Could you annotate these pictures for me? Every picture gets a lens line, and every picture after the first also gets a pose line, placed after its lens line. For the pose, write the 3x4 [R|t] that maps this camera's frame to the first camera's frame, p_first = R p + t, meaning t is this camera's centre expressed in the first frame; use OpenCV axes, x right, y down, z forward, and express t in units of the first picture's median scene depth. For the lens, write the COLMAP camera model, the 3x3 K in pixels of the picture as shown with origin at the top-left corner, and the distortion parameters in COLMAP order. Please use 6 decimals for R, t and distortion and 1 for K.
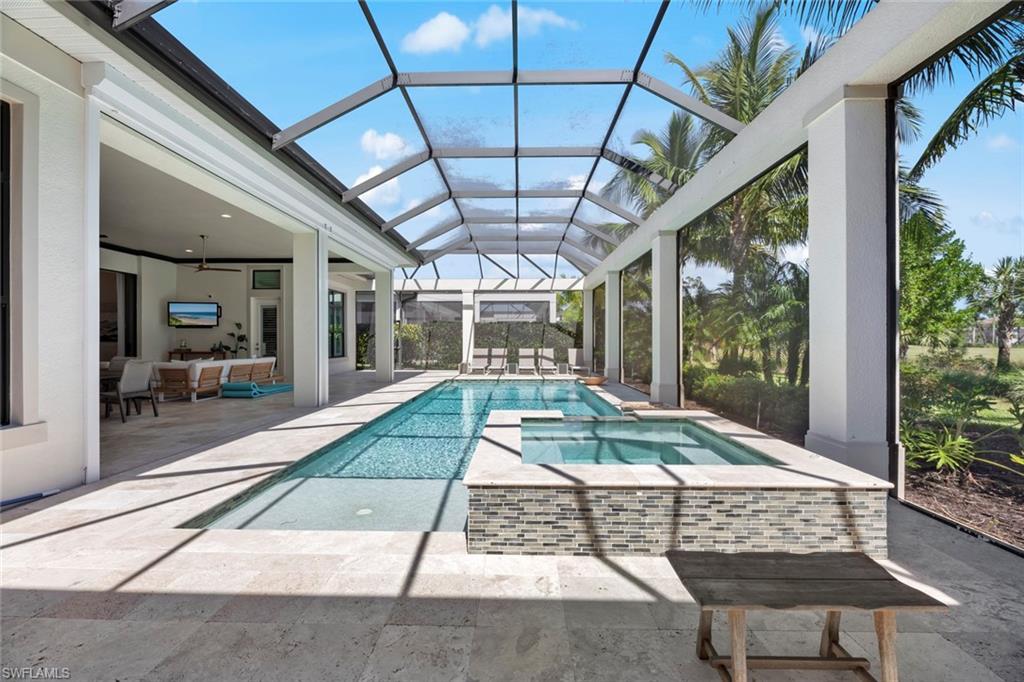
lens RADIAL K [[420.0, 0, 510.8], [0, 420.0, 339.5], [0, 0, 1]] dist [-0.001993, -0.000882]
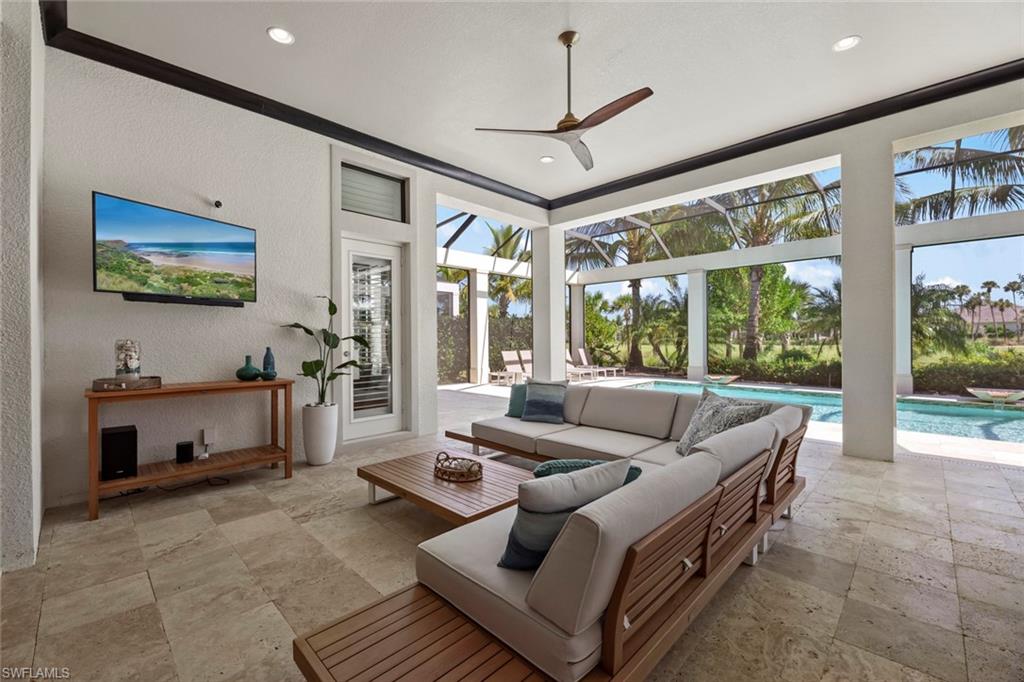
lens RADIAL K [[420.0, 0, 510.8], [0, 420.0, 339.5], [0, 0, 1]] dist [-0.001993, -0.000882]
pose [[0.685265, -0.002865, 0.728288, -1.070403], [0.001026, 0.999995, 0.002969, -0.004128], [-0.728293, -0.001287, 0.685264, 0.846563]]
